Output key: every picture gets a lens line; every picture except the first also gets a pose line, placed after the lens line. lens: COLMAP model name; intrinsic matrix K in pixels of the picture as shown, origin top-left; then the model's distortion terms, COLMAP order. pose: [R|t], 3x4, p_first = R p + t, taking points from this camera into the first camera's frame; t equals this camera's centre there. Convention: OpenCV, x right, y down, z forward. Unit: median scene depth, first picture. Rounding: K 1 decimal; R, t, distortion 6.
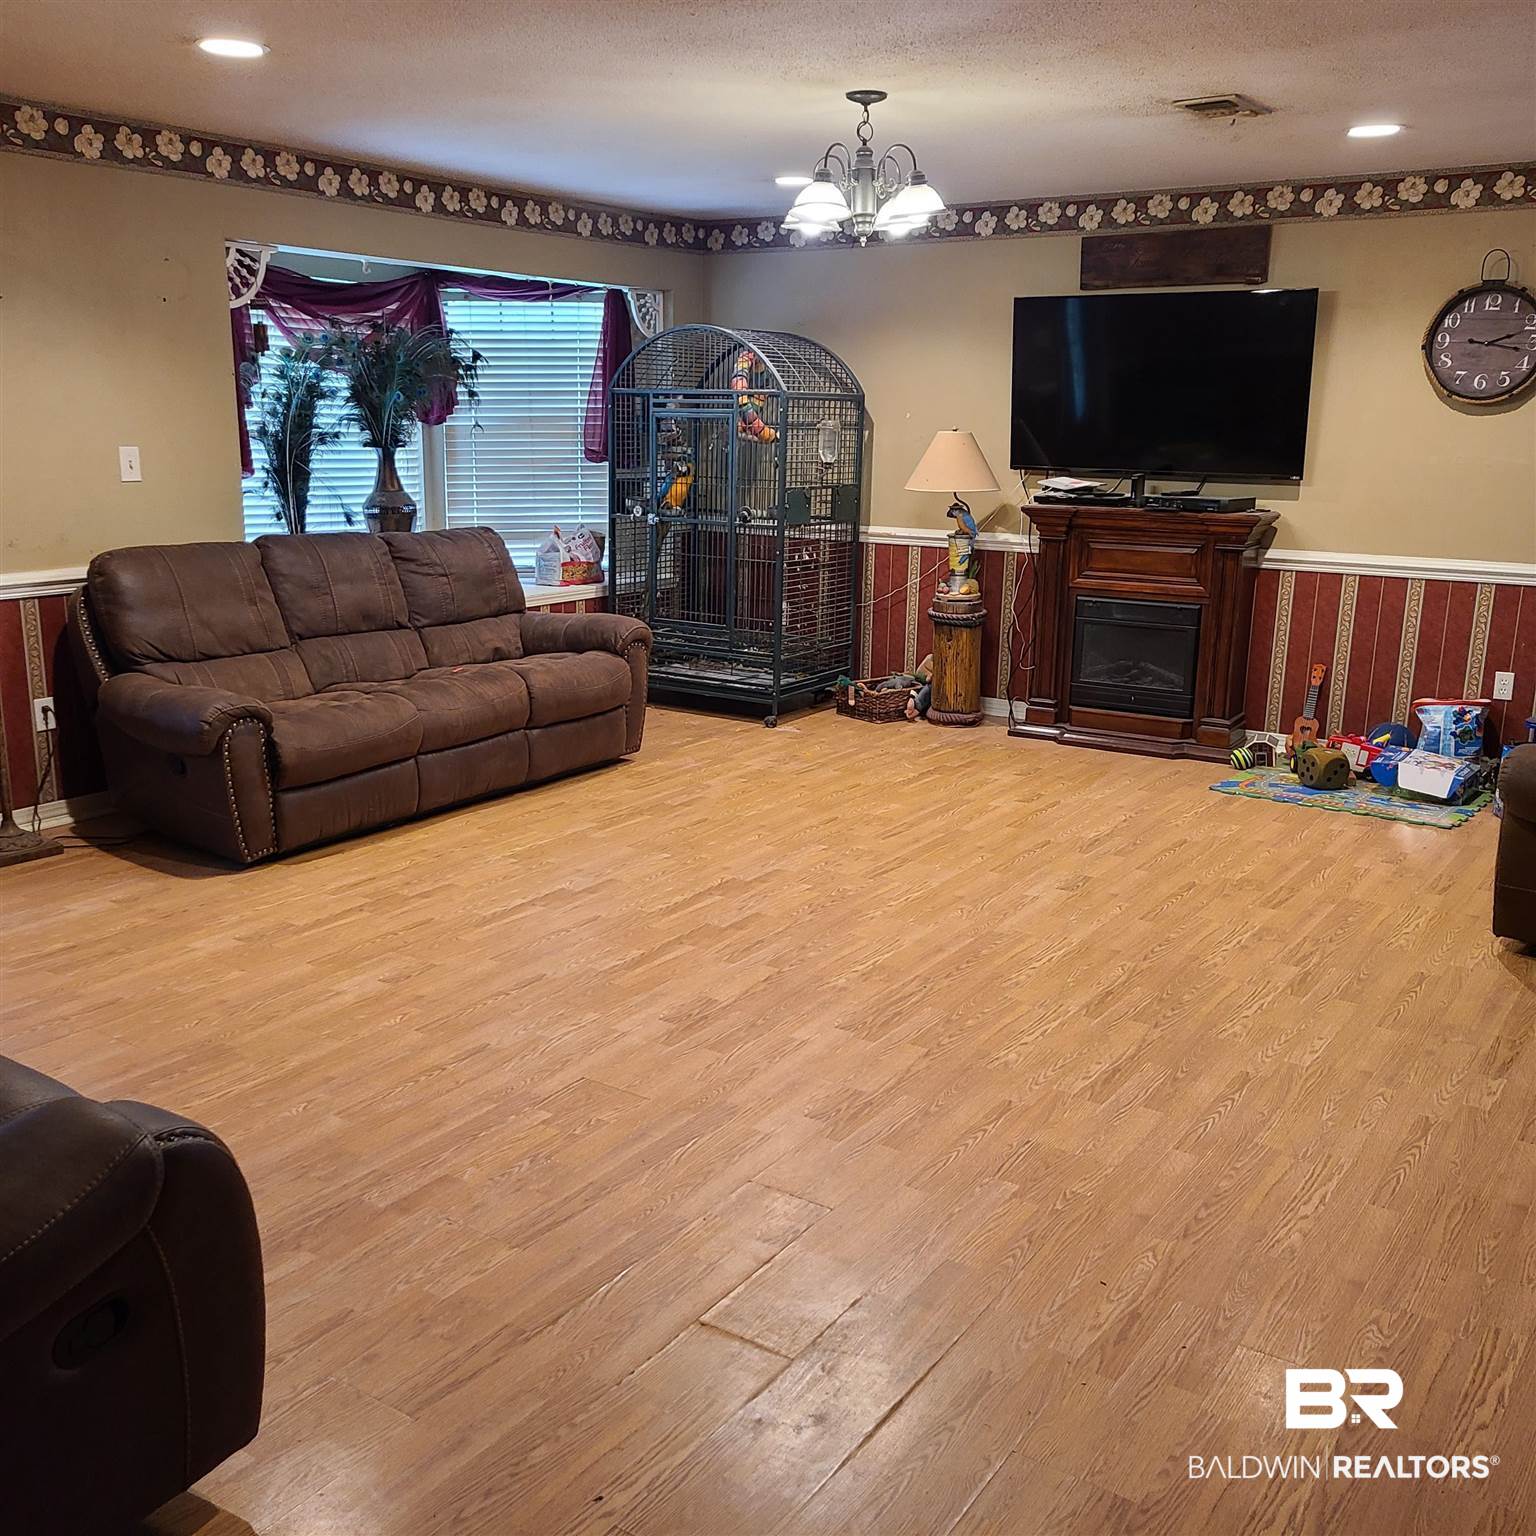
lens RADIAL K [[1539.7, 0, 759.6], [0, 1539.7, 774.0], [0, 0, 1]] dist [0.043899, 0.000000]
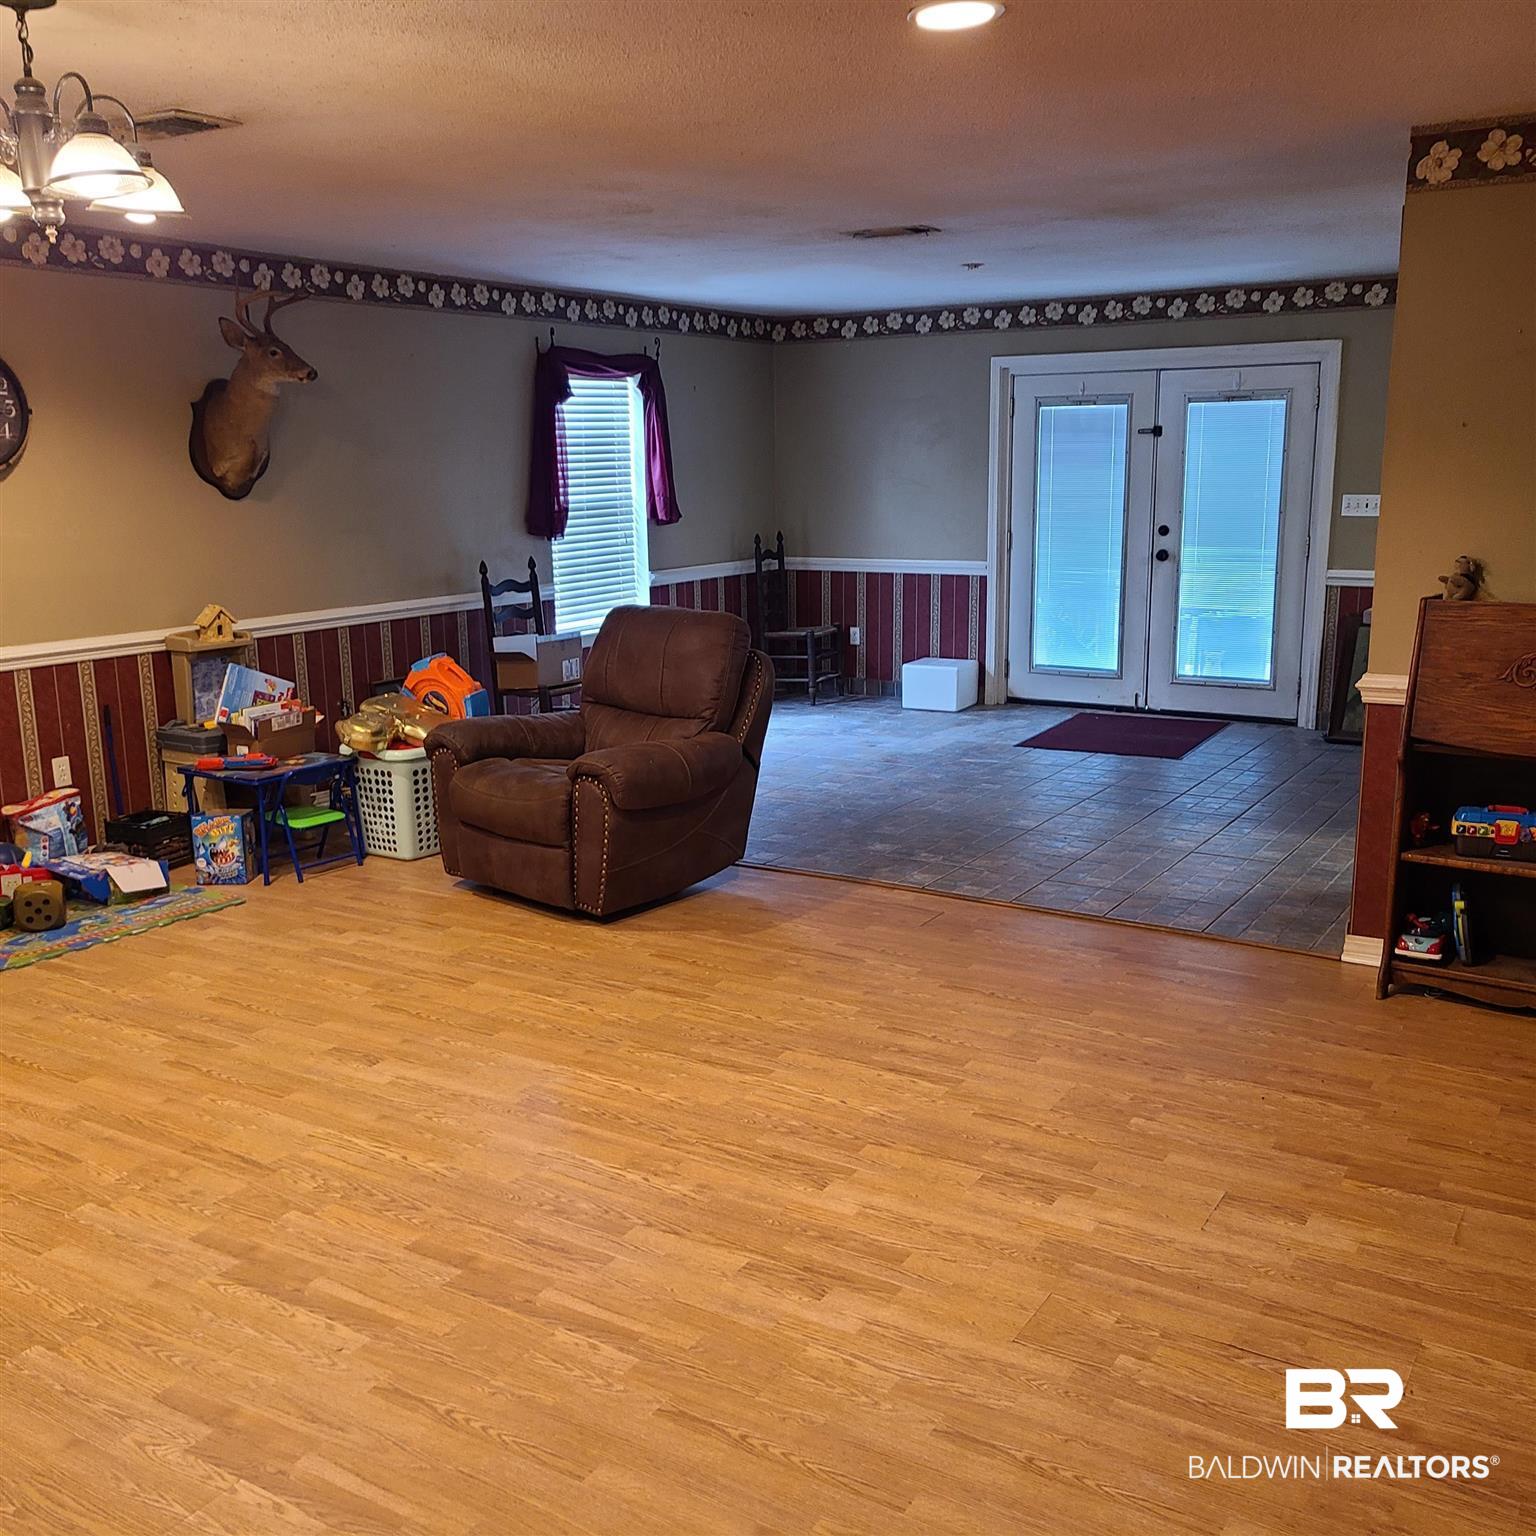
lens RADIAL K [[1539.7, 0, 760.1], [0, 1539.7, 764.1], [0, 0, 1]] dist [0.043899, 0.000000]
pose [[-0.044715, -0.207295, 0.977256, -0.663740], [0.245350, 0.945995, 0.211890, -0.227379], [-0.968403, 0.249244, 0.008560, 0.844939]]
